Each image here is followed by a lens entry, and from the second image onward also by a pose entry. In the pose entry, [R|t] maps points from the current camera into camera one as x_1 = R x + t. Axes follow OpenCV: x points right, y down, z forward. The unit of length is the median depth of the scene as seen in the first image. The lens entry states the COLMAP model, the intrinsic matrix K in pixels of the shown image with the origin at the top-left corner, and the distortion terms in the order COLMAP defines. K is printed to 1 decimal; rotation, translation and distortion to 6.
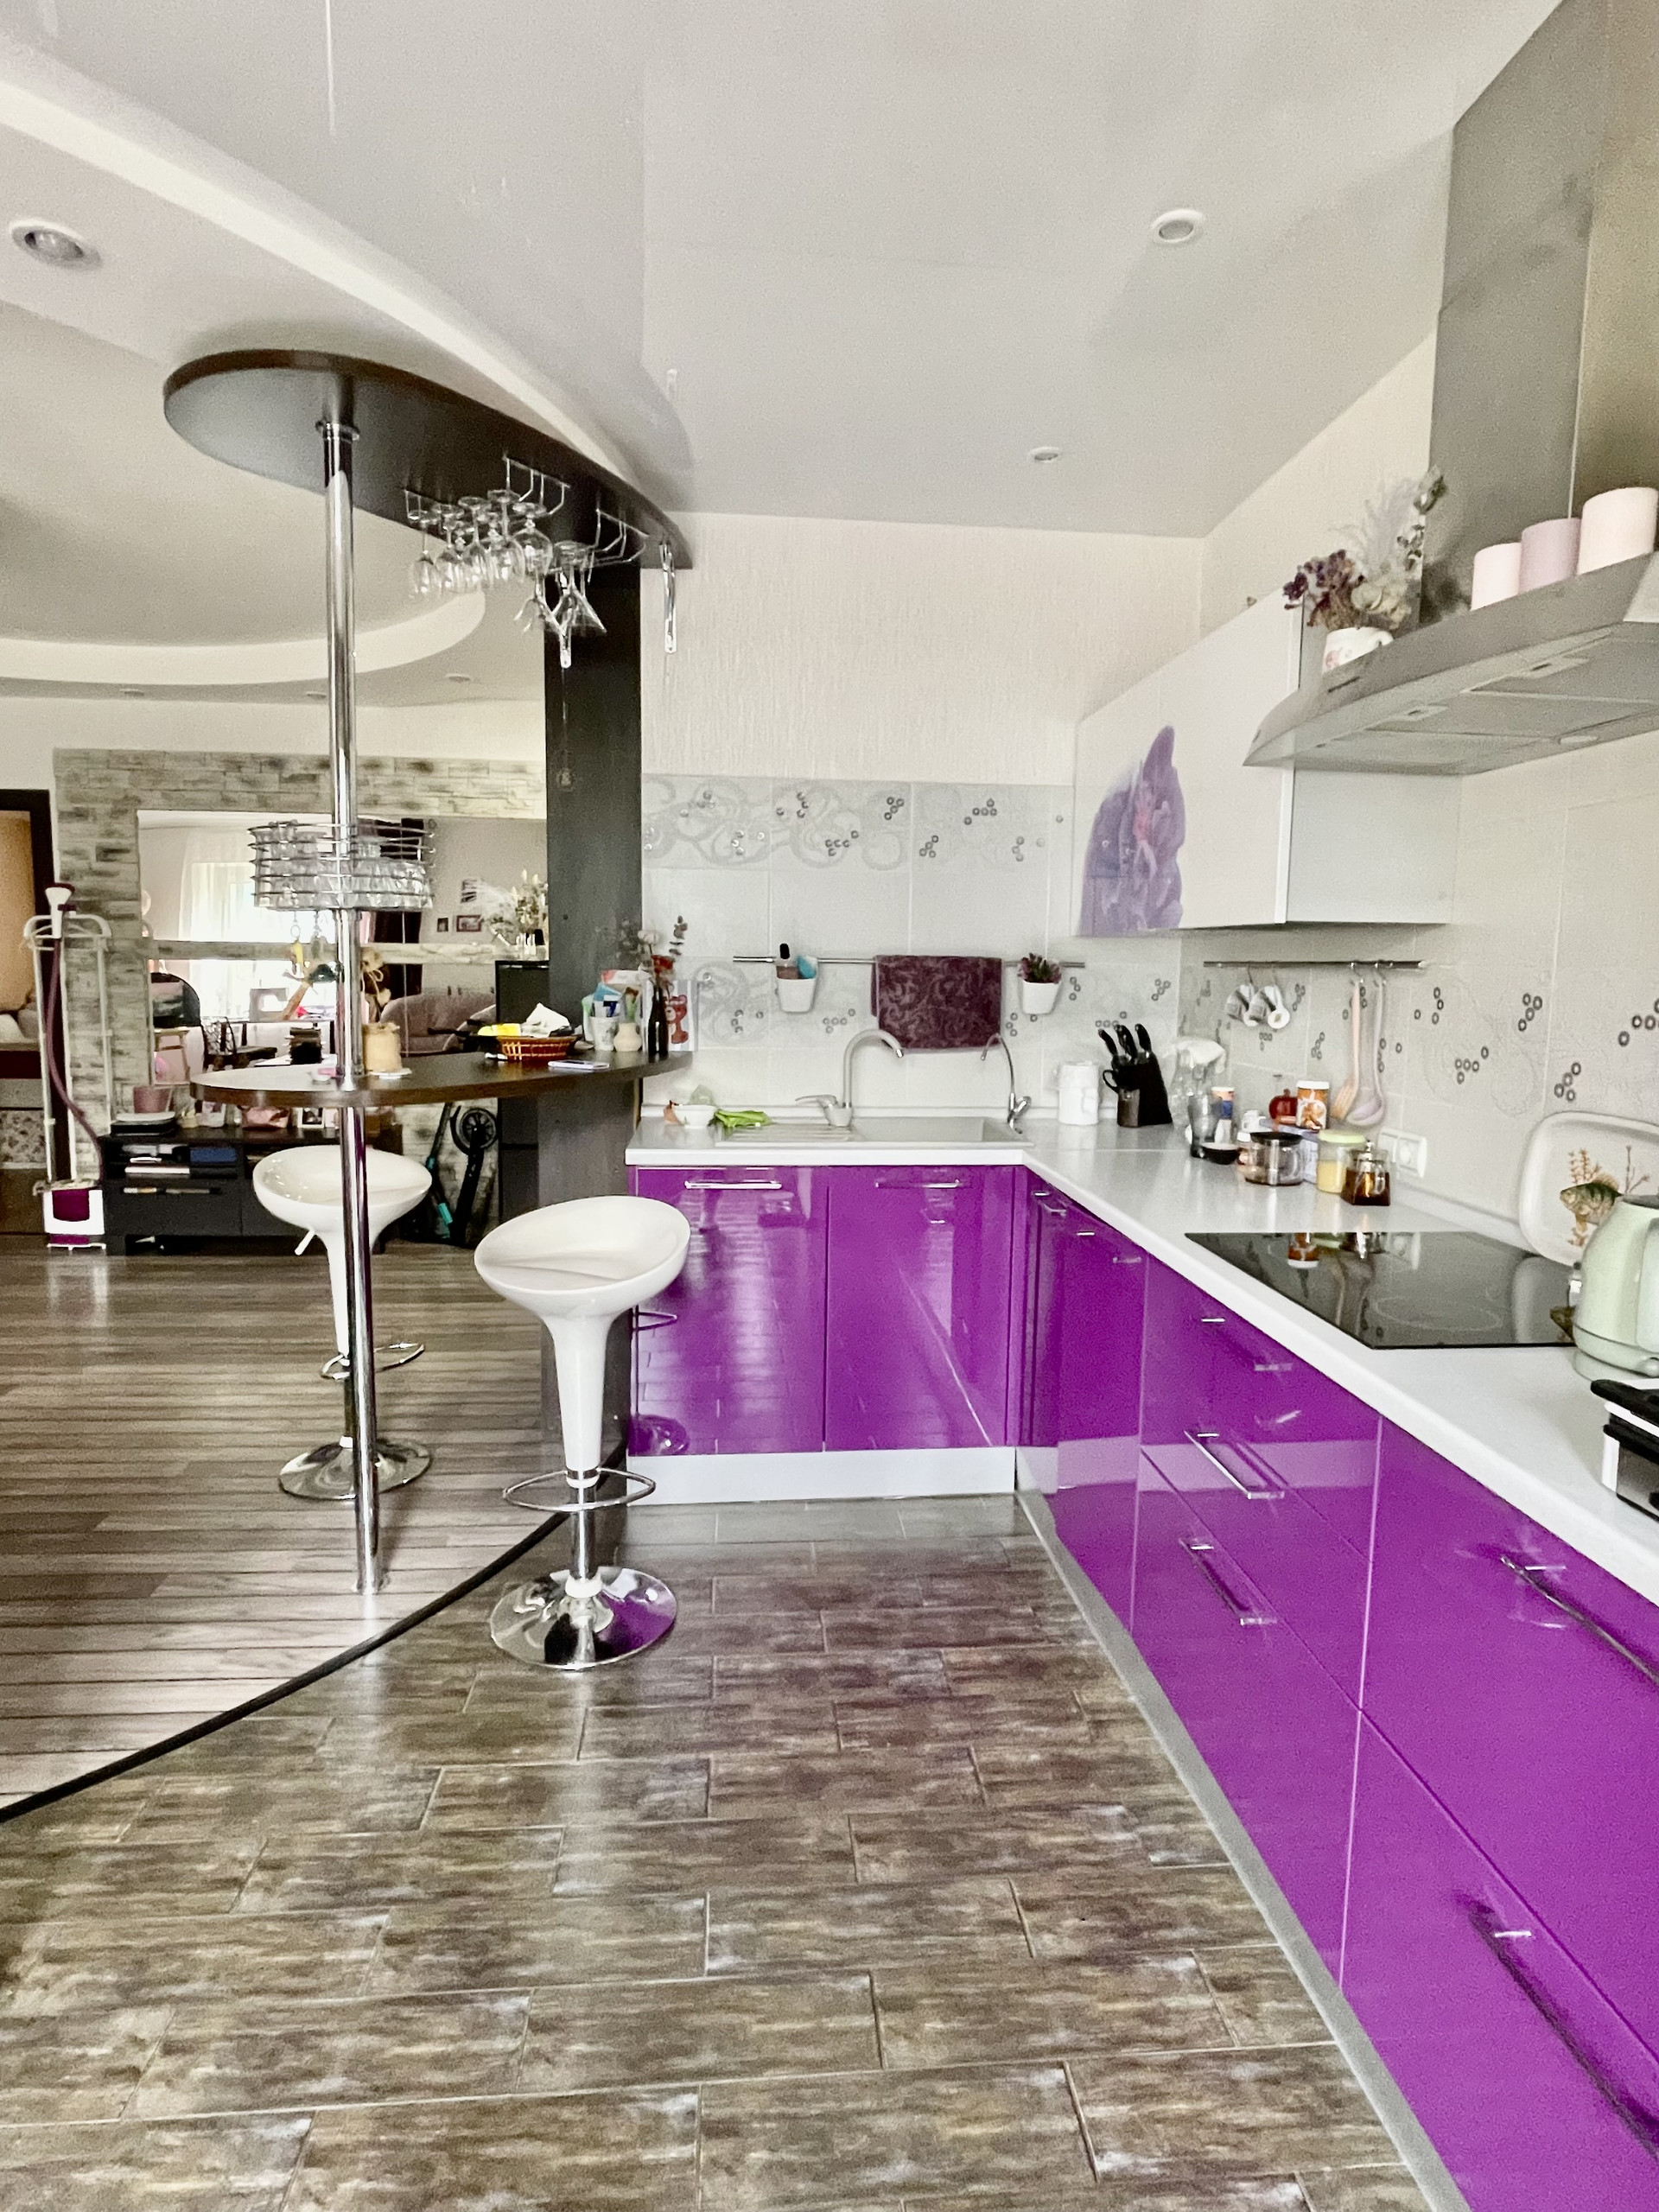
lens RADIAL K [[1186.5, 0, 831.3], [0, 1186.5, 1096.0], [0, 0, 1]] dist [-0.001968, -0.002007]
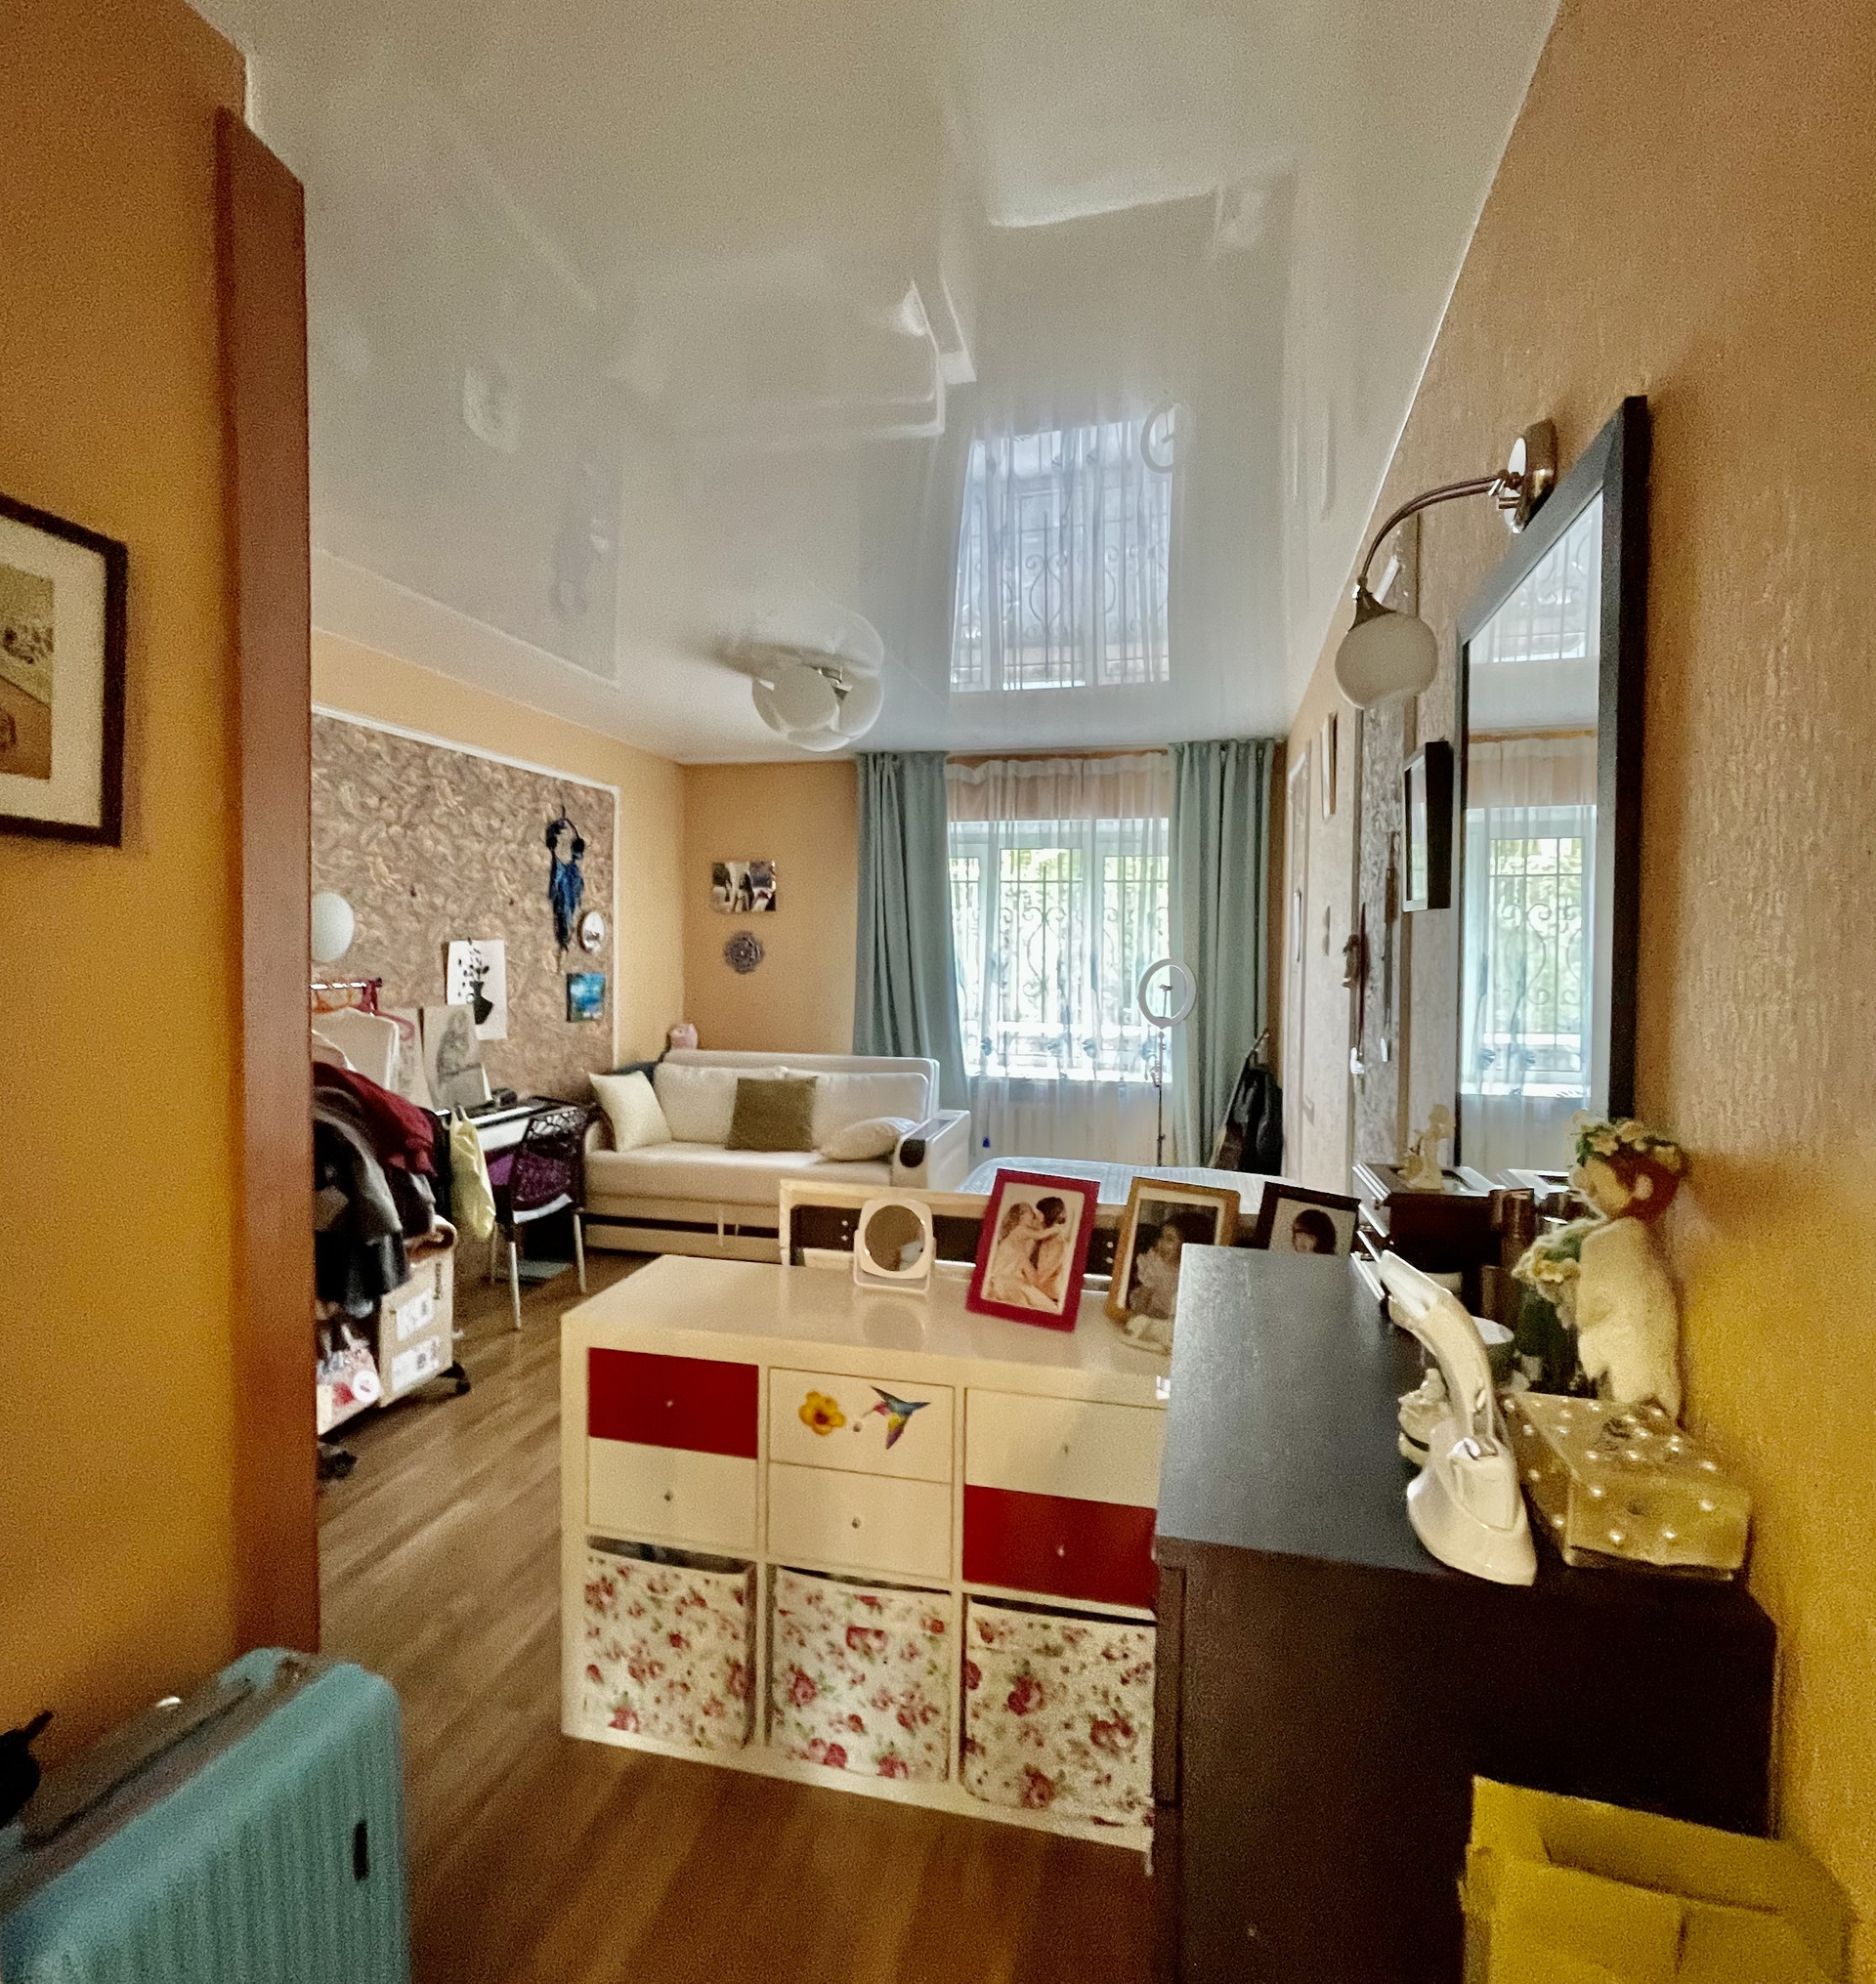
lens RADIAL K [[1053.0, 0, 938.0], [0, 1053.0, 992.0], [0, 0, 1]] dist [-0.001305, -0.000073]
pose [[0.947514, 0.004633, -0.319680, -1.463093], [-0.026594, 0.997572, -0.064365, -0.303814], [0.318606, 0.069488, 0.945337, 2.076938]]
